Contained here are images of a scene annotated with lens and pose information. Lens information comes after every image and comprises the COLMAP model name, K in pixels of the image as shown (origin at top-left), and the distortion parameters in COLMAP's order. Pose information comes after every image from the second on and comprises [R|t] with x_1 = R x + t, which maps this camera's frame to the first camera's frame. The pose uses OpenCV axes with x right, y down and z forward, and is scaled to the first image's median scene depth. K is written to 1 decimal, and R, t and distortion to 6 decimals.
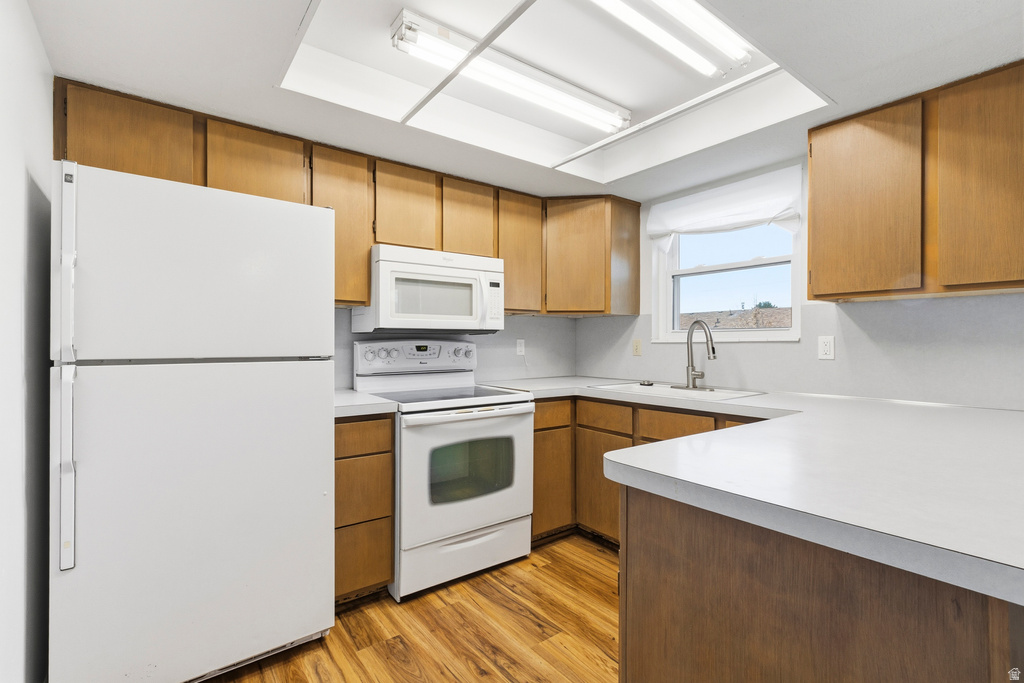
lens RADIAL K [[472.1, 0, 512.0], [0, 472.1, 341.5], [0, 0, 1]] dist [-0.000235, 0.000077]
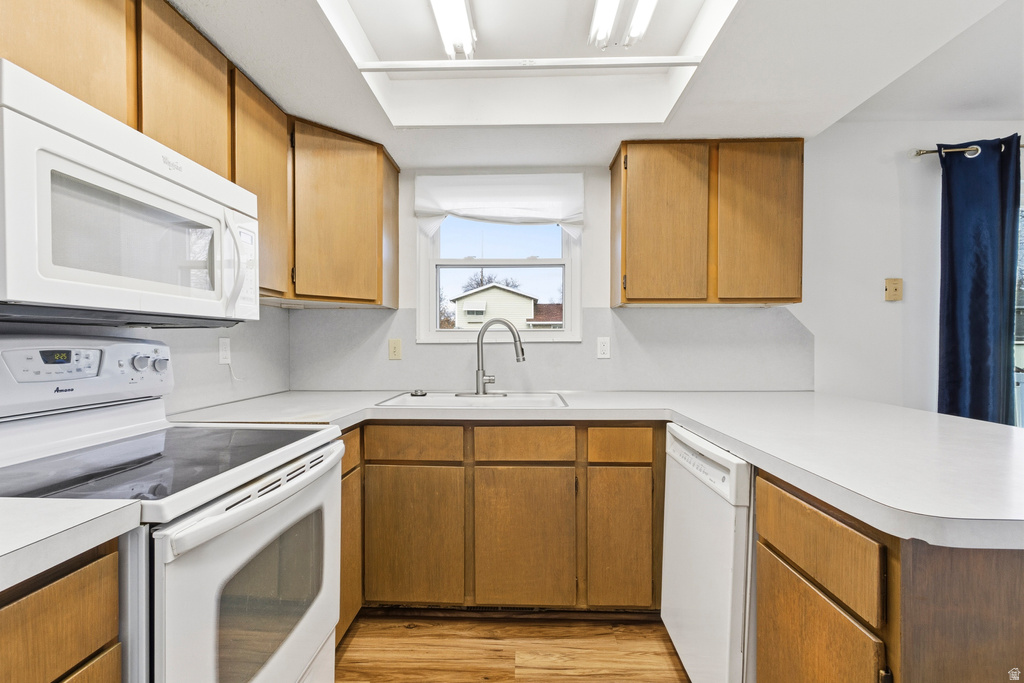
lens RADIAL K [[467.1, 0, 513.0], [0, 467.1, 350.6], [0, 0, 1]] dist [0.003796, 0.000240]
pose [[0.627152, -0.012269, 0.778800, -0.264047], [-0.000277, 0.999872, 0.015975, 0.002155], [-0.778896, -0.010235, 0.627069, 0.409901]]
